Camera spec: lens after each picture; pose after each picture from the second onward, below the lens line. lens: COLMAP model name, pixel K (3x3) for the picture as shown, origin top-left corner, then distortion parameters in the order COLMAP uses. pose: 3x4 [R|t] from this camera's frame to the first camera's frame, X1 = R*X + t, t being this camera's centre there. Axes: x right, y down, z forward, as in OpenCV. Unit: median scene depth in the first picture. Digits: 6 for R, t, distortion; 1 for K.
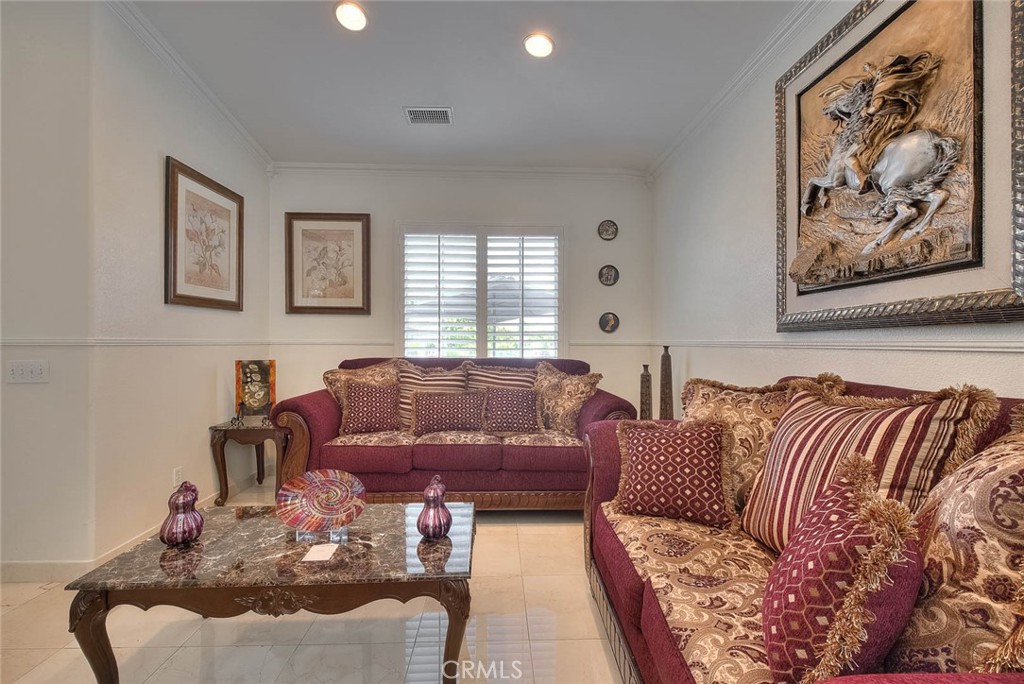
lens RADIAL K [[414.7, 0, 517.2], [0, 414.7, 347.4], [0, 0, 1]] dist [0.000066, -0.006503]
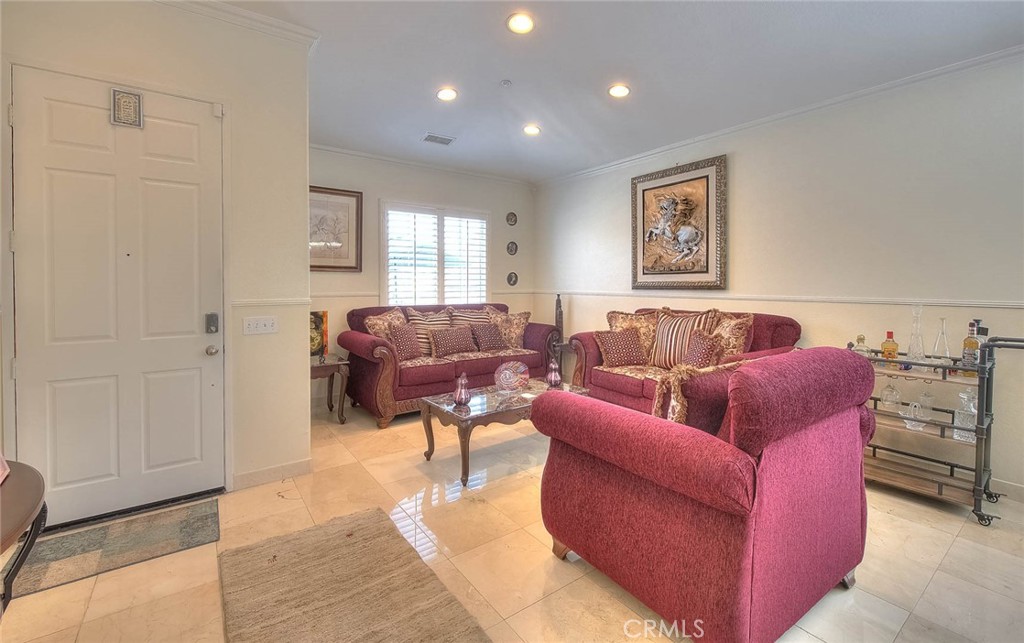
lens RADIAL K [[424.4, 0, 512.0], [0, 424.4, 288.5], [0, 0, 1]] dist [-0.000518, -0.000163]
pose [[0.825120, -0.008380, 0.564896, -1.450410], [0.007686, 0.999964, 0.003609, -0.064685], [-0.564906, 0.001364, 0.825154, -0.644679]]
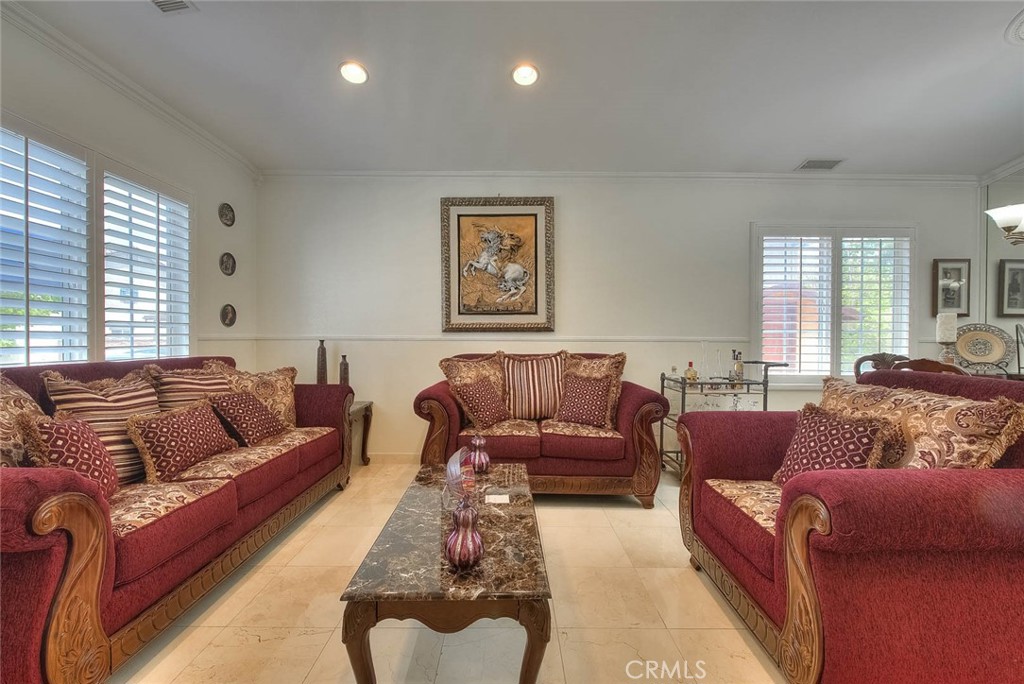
lens RADIAL K [[400.7, 0, 512.0], [0, 400.7, 342.0], [0, 0, 1]] dist [-0.000570, -0.000137]
pose [[0.042281, -0.013814, 0.999010, -1.394846], [0.008367, 0.999874, 0.013471, -0.015725], [-0.999071, 0.007789, 0.042391, 0.719120]]
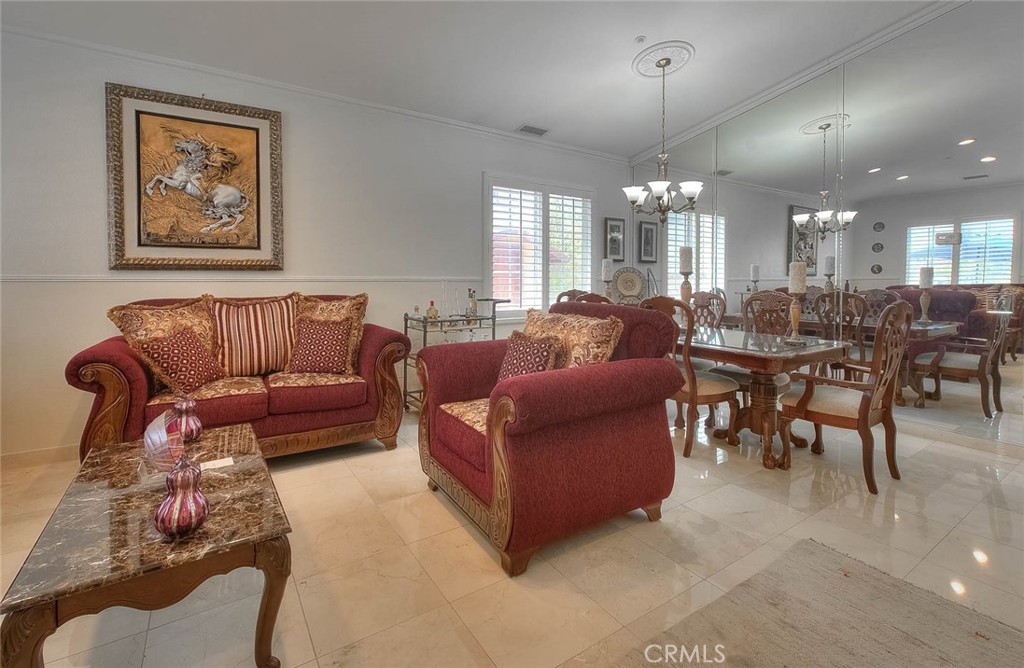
lens RADIAL K [[459.7, 0, 514.2], [0, 459.7, 283.0], [0, 0, 1]] dist [-0.000632, -0.000251]
pose [[-0.512418, -0.013852, 0.858625, -1.581898], [0.005850, 0.999790, 0.019621, -0.017902], [-0.858716, 0.015077, -0.512229, 0.752723]]
